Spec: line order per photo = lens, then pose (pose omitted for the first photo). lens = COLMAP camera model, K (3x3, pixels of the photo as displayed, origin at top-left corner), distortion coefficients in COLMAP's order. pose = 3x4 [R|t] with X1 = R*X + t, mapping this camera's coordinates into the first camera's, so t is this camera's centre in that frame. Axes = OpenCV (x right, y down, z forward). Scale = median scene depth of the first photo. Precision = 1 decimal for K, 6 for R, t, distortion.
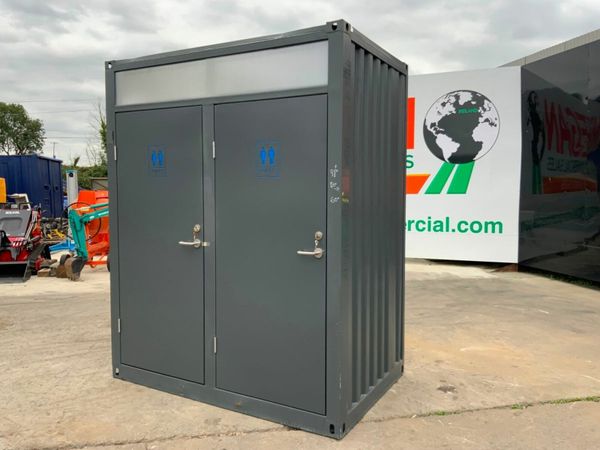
lens RADIAL K [[502.1, 0, 300.0], [0, 502.1, 225.0], [0, 0, 1]] dist [0.028166, -0.063663]
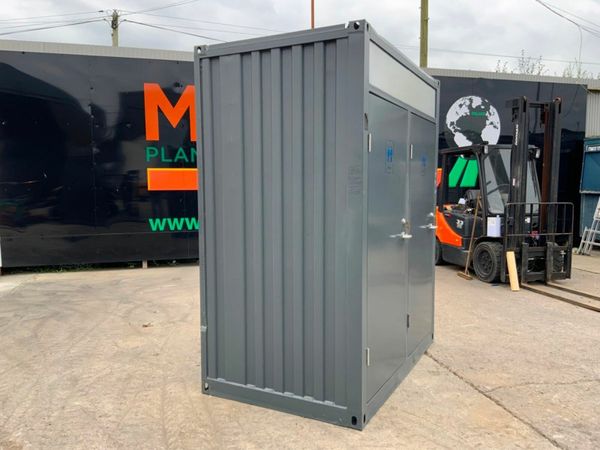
lens RADIAL K [[502.1, 0, 300.0], [0, 502.1, 225.0], [0, 0, 1]] dist [0.028166, -0.063663]
pose [[-0.039800, -0.088685, 0.995264, -1.071063], [0.075687, 0.992924, 0.091503, -0.087336], [-0.996337, 0.078970, -0.032806, 1.055907]]
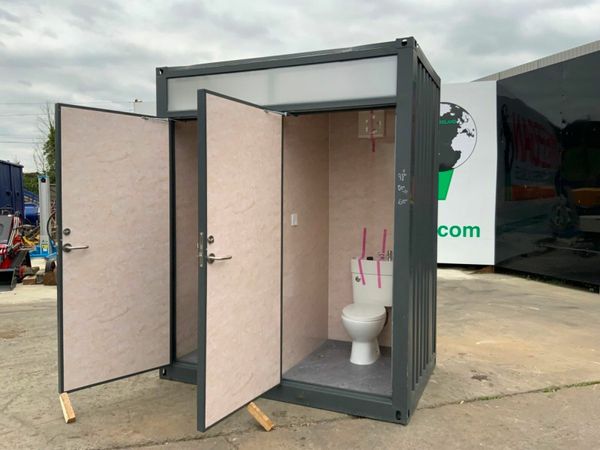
lens RADIAL K [[502.1, 0, 300.0], [0, 502.1, 225.0], [0, 0, 1]] dist [0.028166, -0.063663]
pose [[0.994731, -0.003469, 0.102460, -0.185767], [0.005058, 0.999871, -0.015257, 0.010995], [-0.102394, 0.015695, 0.994620, -0.038882]]
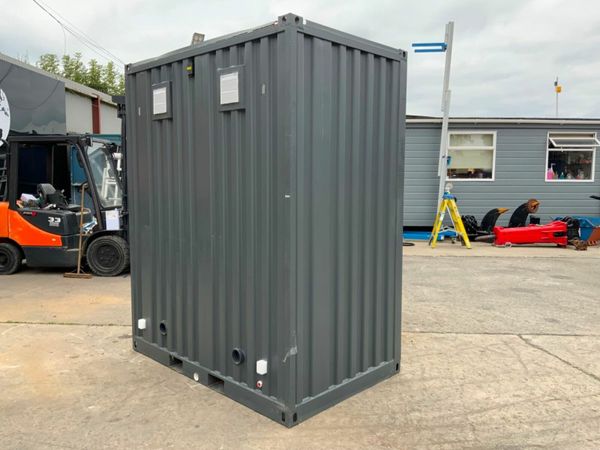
lens RADIAL K [[502.1, 0, 300.0], [0, 502.1, 225.0], [0, 0, 1]] dist [0.028166, -0.063663]
pose [[-0.967764, -0.030469, 0.250008, -0.404591], [0.013882, 0.984693, 0.173743, -0.152514], [-0.251475, 0.171613, -0.952528, 1.875303]]
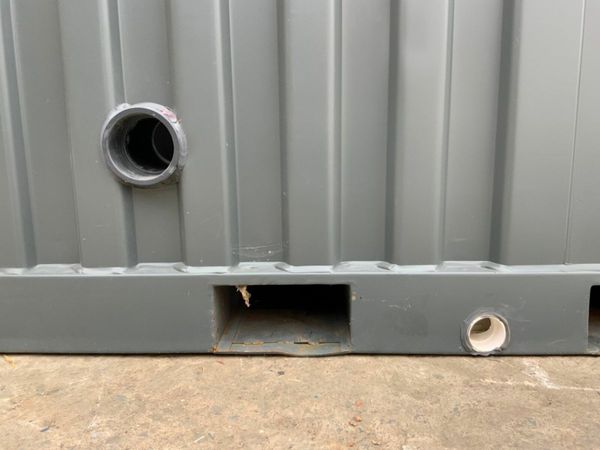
lens RADIAL K [[502.1, 0, 300.0], [0, 502.1, 225.0], [0, 0, 1]] dist [0.028166, -0.063663]
pose [[-0.889251, 0.104175, -0.445398, 0.123990], [-0.016694, 0.965681, 0.259195, 0.194001], [0.457114, 0.237925, -0.856994, 1.212764]]
